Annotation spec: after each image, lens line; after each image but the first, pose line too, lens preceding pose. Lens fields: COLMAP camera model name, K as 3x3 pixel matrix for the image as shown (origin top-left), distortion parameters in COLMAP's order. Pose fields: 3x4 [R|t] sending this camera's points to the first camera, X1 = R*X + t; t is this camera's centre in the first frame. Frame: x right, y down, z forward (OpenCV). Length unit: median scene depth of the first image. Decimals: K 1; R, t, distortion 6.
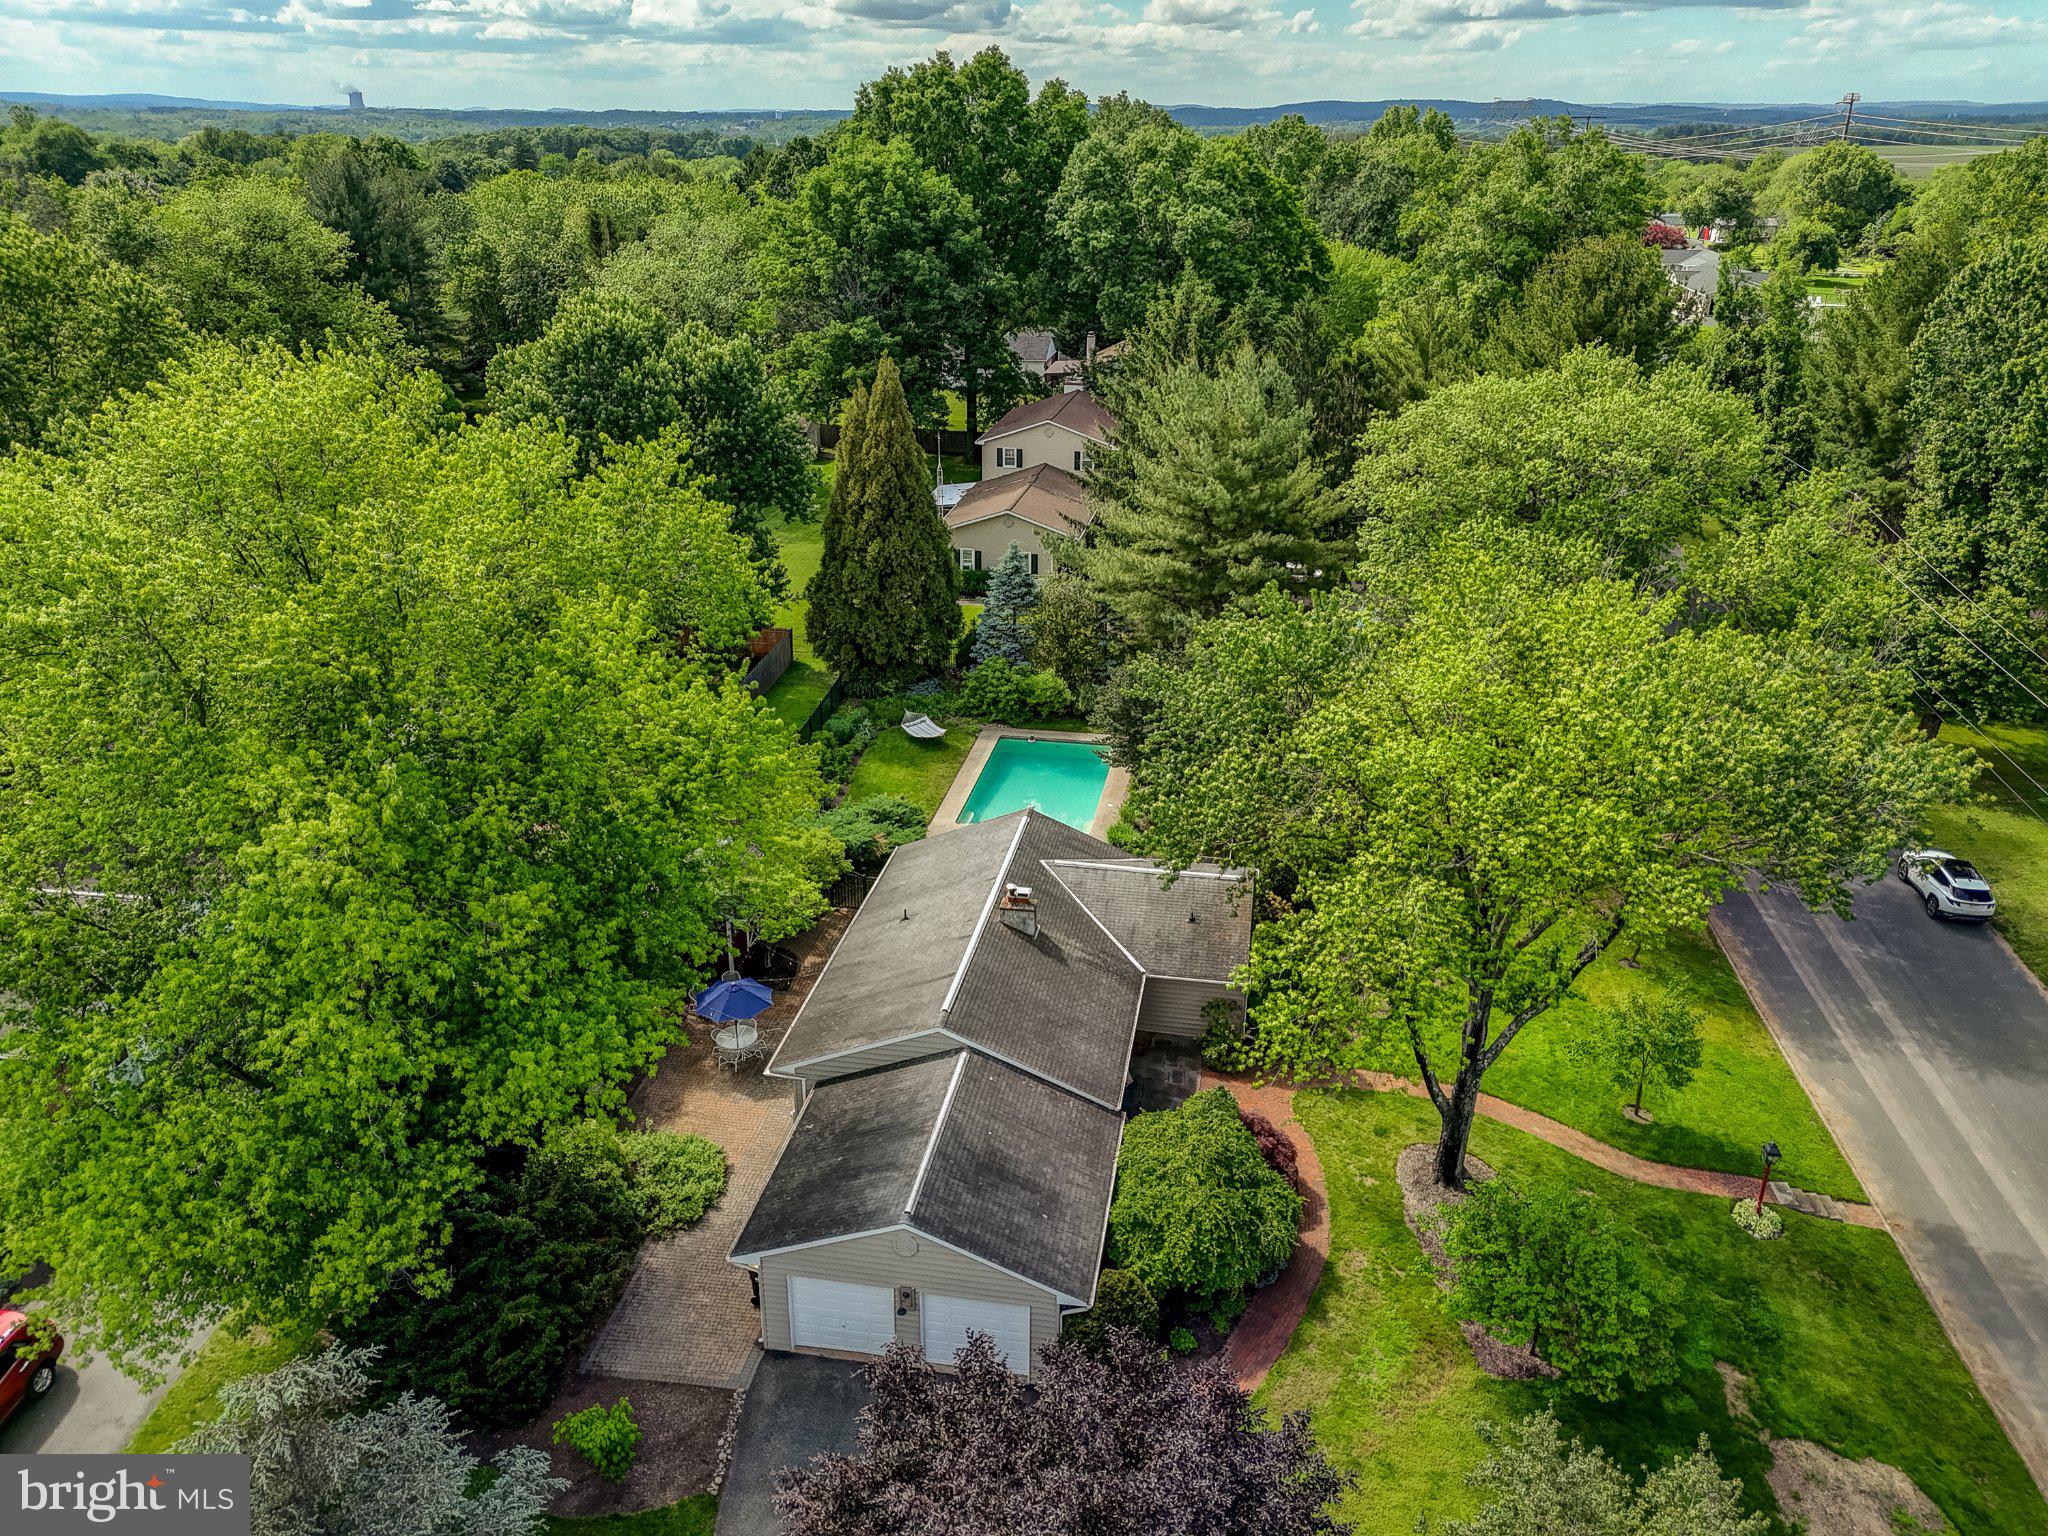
lens RADIAL K [[1554.1, 0, 1024.0], [0, 1554.1, 768.0], [0, 0, 1]] dist [0.085996, -0.075531]
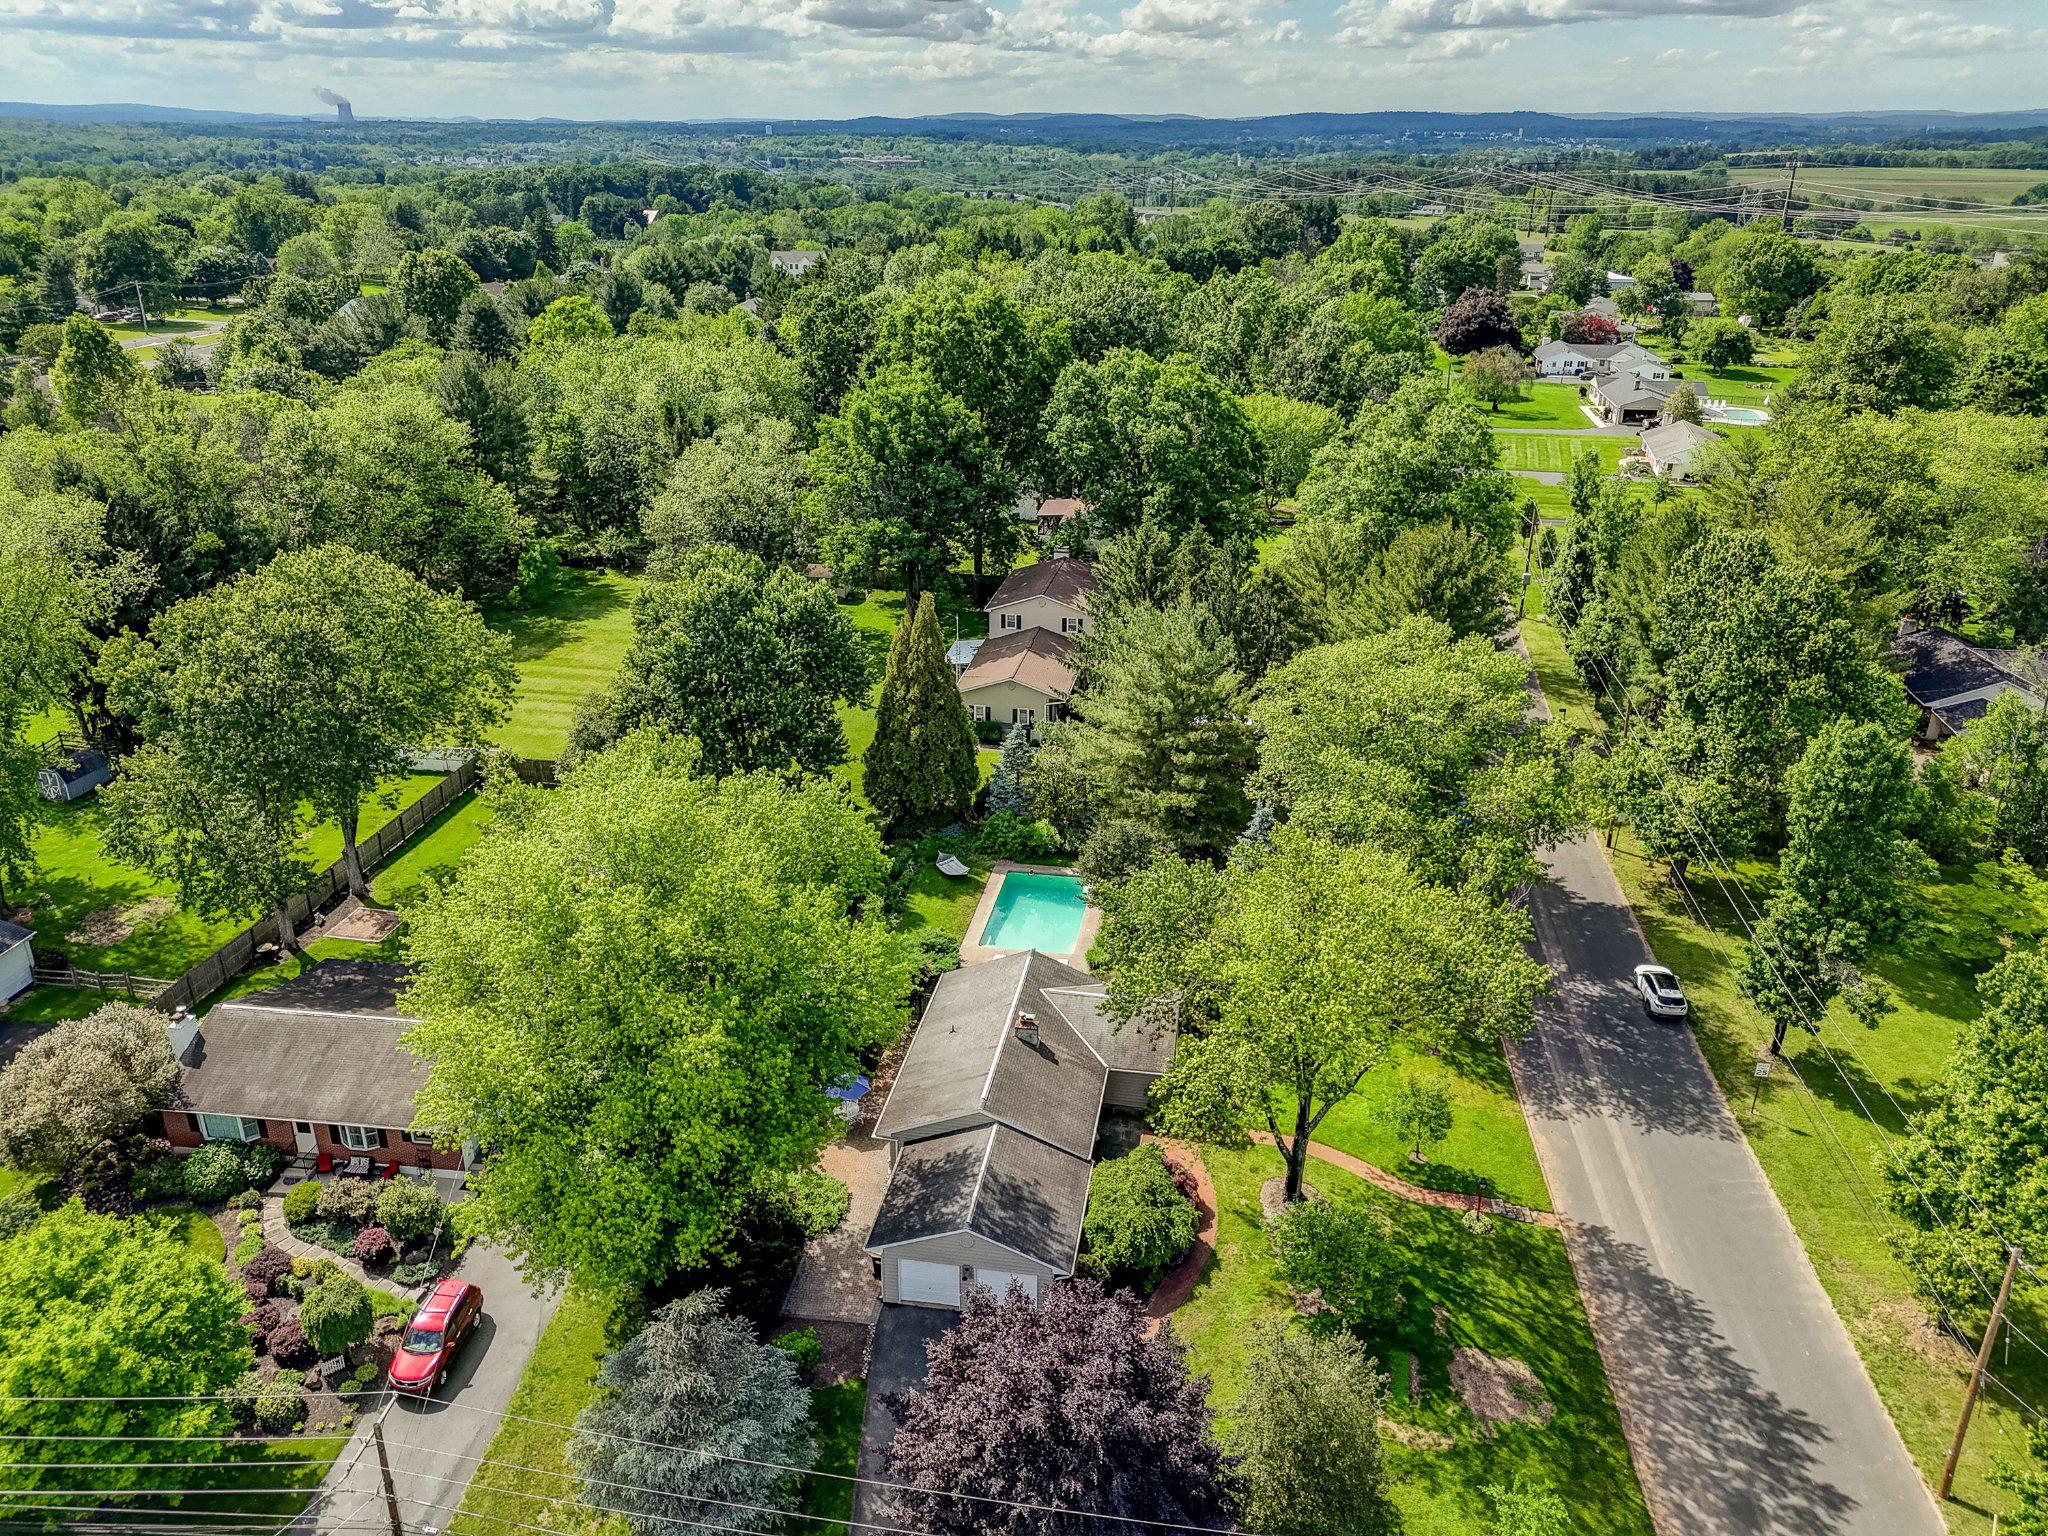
lens RADIAL K [[1554.1, 0, 1024.0], [0, 1554.1, 768.0], [0, 0, 1]] dist [0.085996, -0.075531]
pose [[0.999975, -0.003865, 0.005844, -0.013687], [0.003891, 0.999982, -0.004503, -0.154334], [-0.005826, 0.004526, 0.999973, -0.537663]]
